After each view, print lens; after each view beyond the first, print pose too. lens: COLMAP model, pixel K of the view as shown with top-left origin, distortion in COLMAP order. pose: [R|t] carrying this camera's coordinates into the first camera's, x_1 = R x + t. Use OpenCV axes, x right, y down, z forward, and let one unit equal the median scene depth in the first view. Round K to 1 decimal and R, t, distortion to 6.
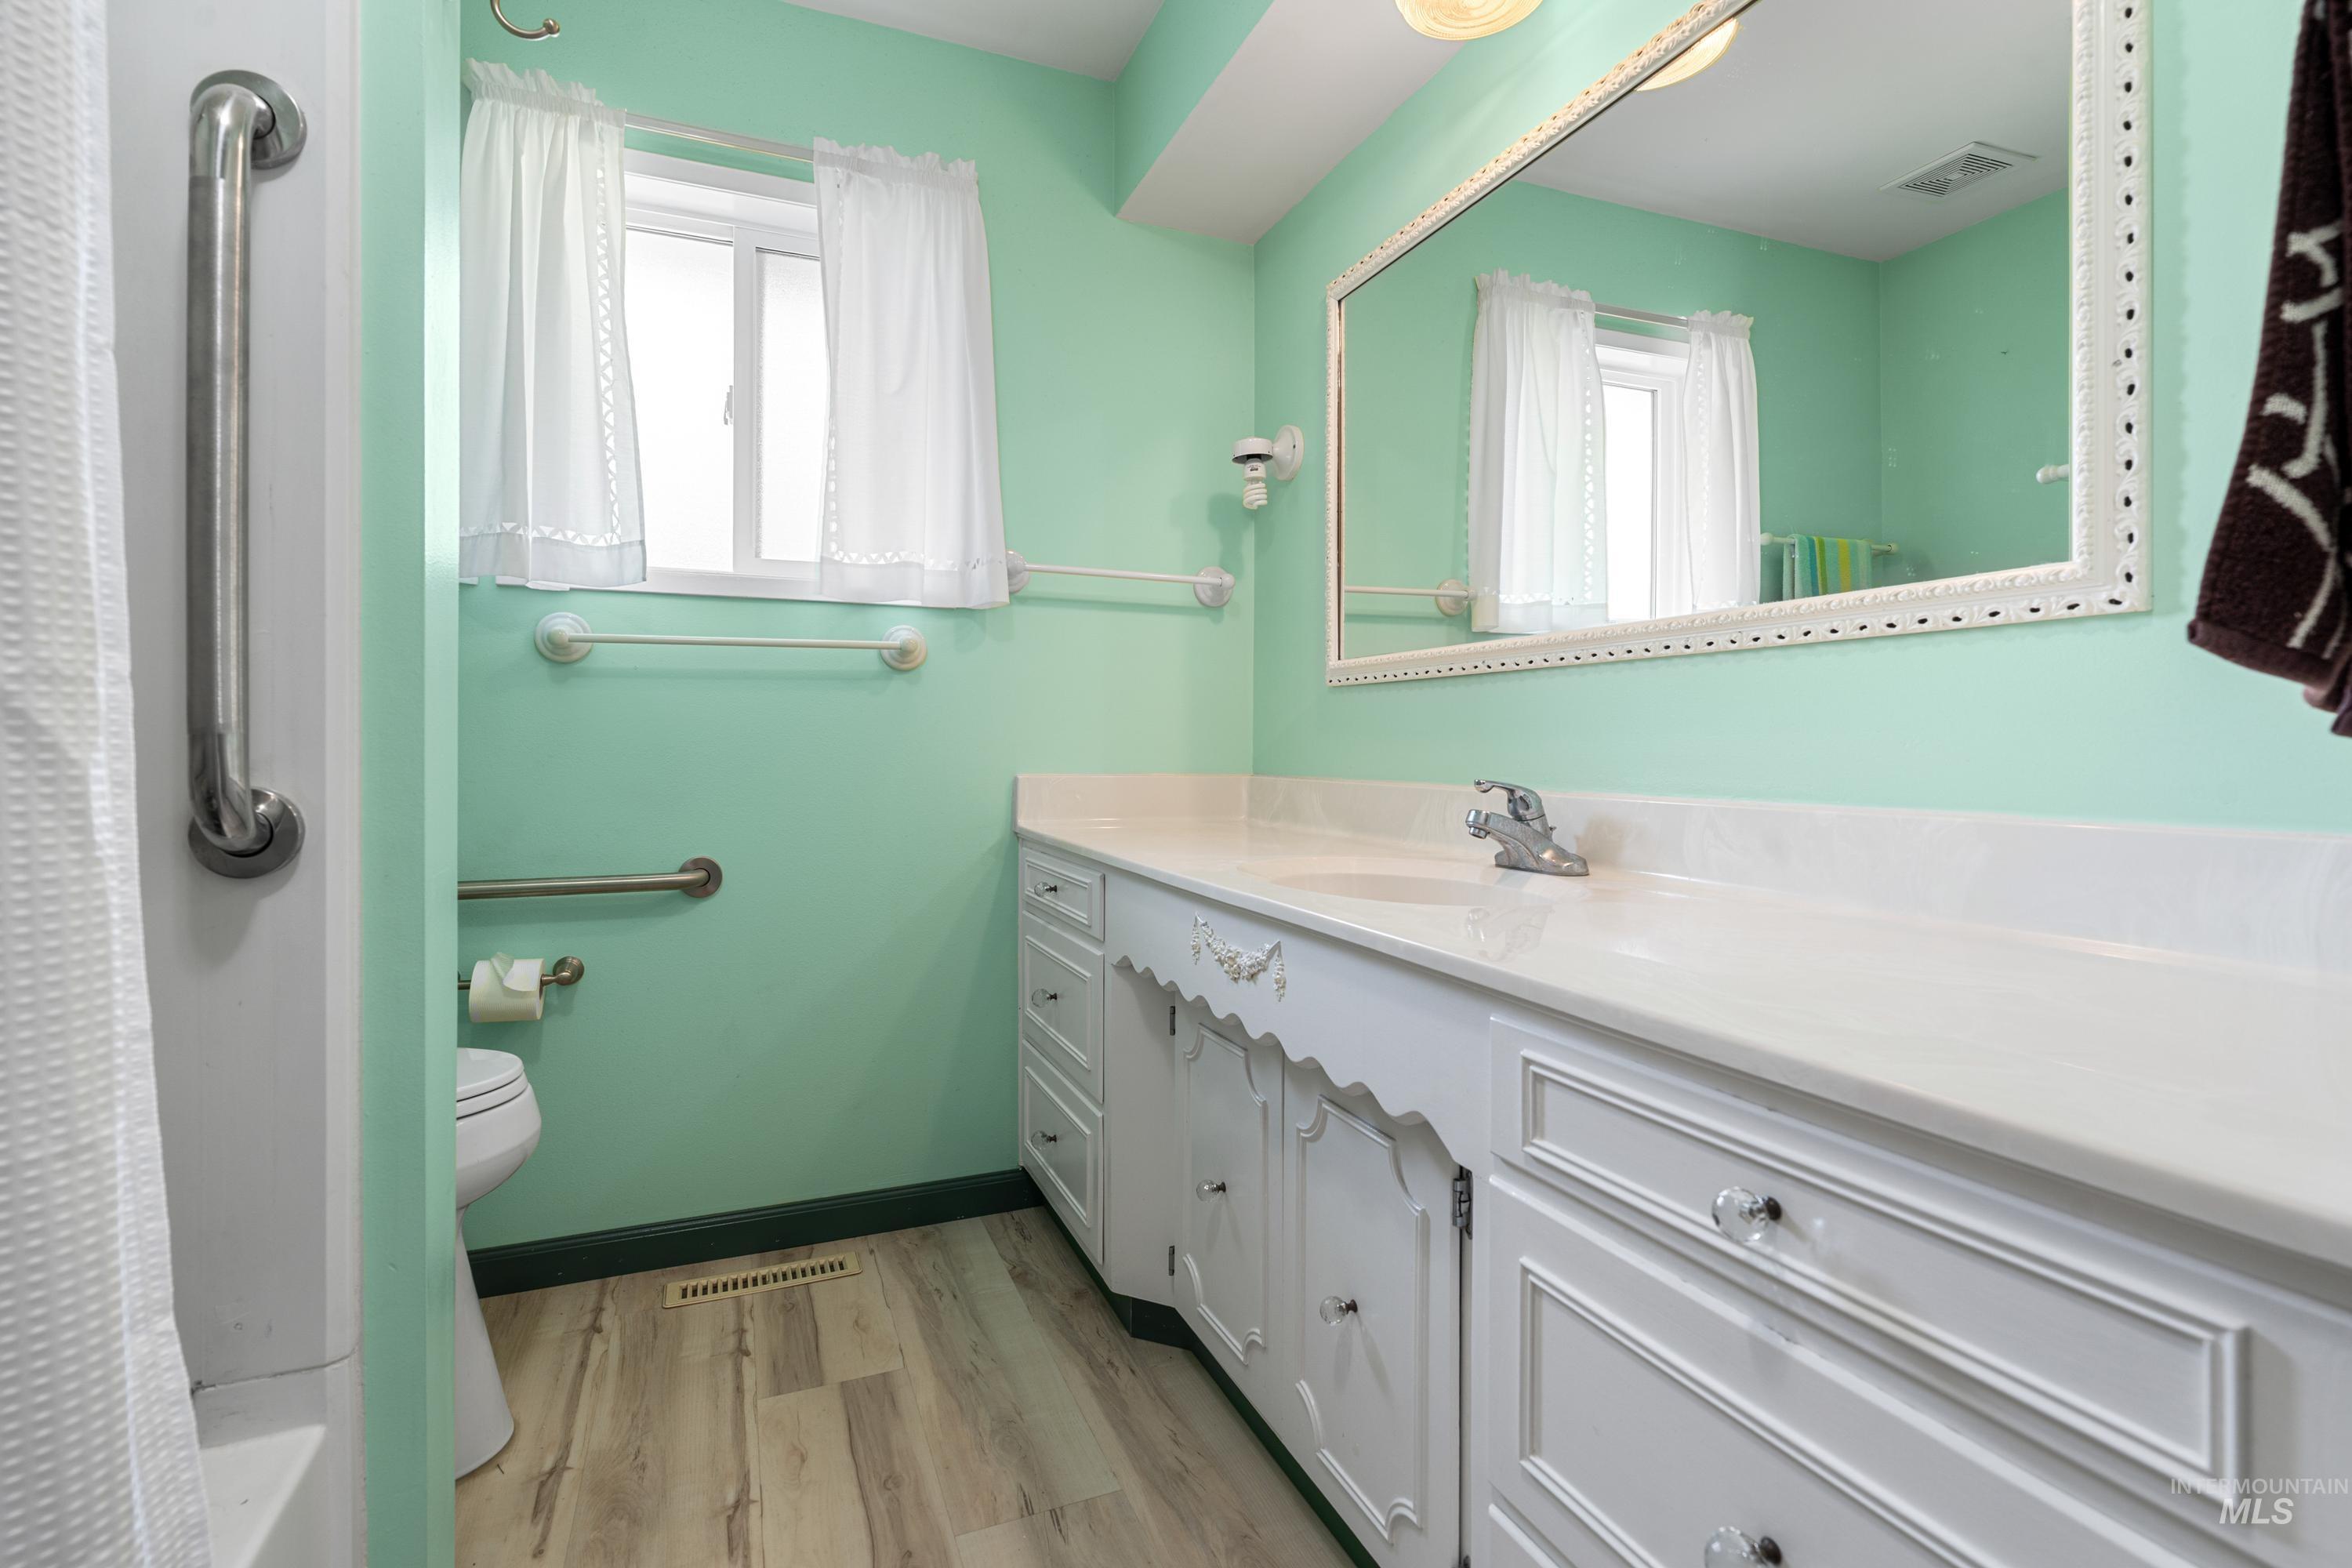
lens RADIAL K [[1073.9, 0, 1176.1], [0, 1073.9, 737.0], [0, 0, 1]] dist [-0.003471, 0.000102]
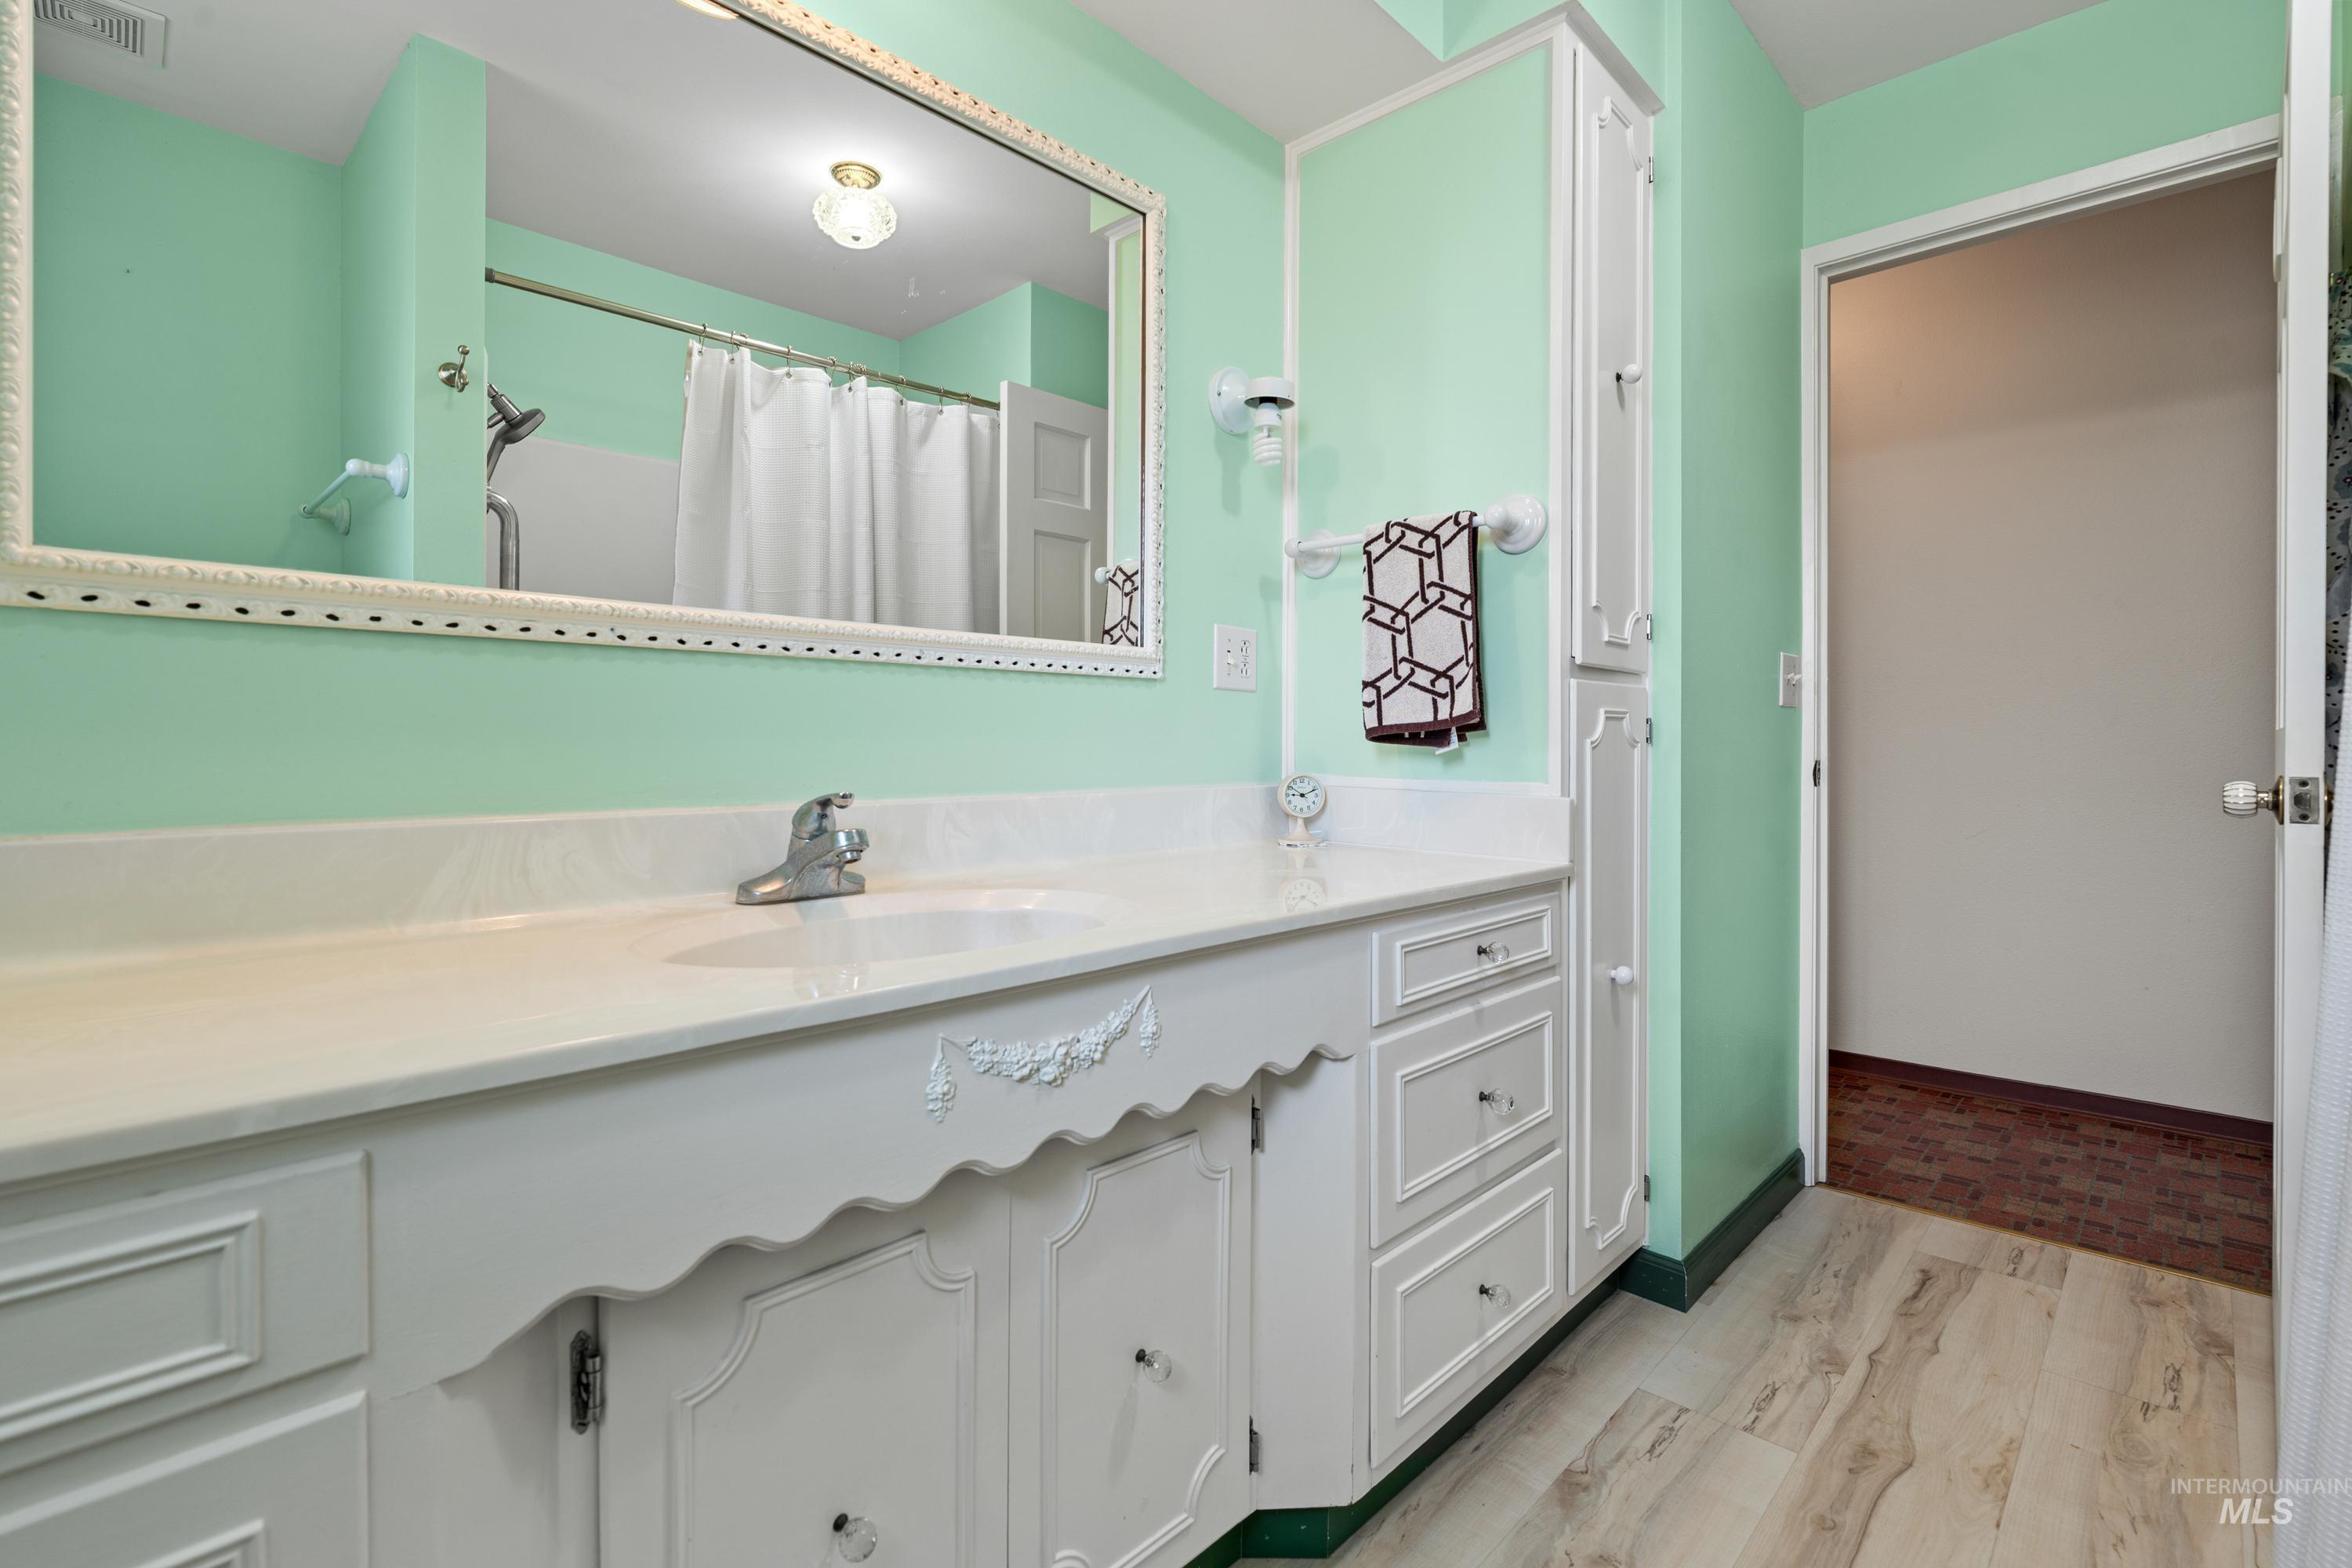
lens RADIAL K [[1064.2, 0, 1176.9], [0, 1064.2, 754.2], [0, 0, 1]] dist [-0.002256, -0.000384]
pose [[-0.397063, 0.005623, 0.917774, -0.566444], [0.004941, 0.999980, -0.003989, 0.016509], [-0.917778, 0.002950, -0.397082, 1.118991]]
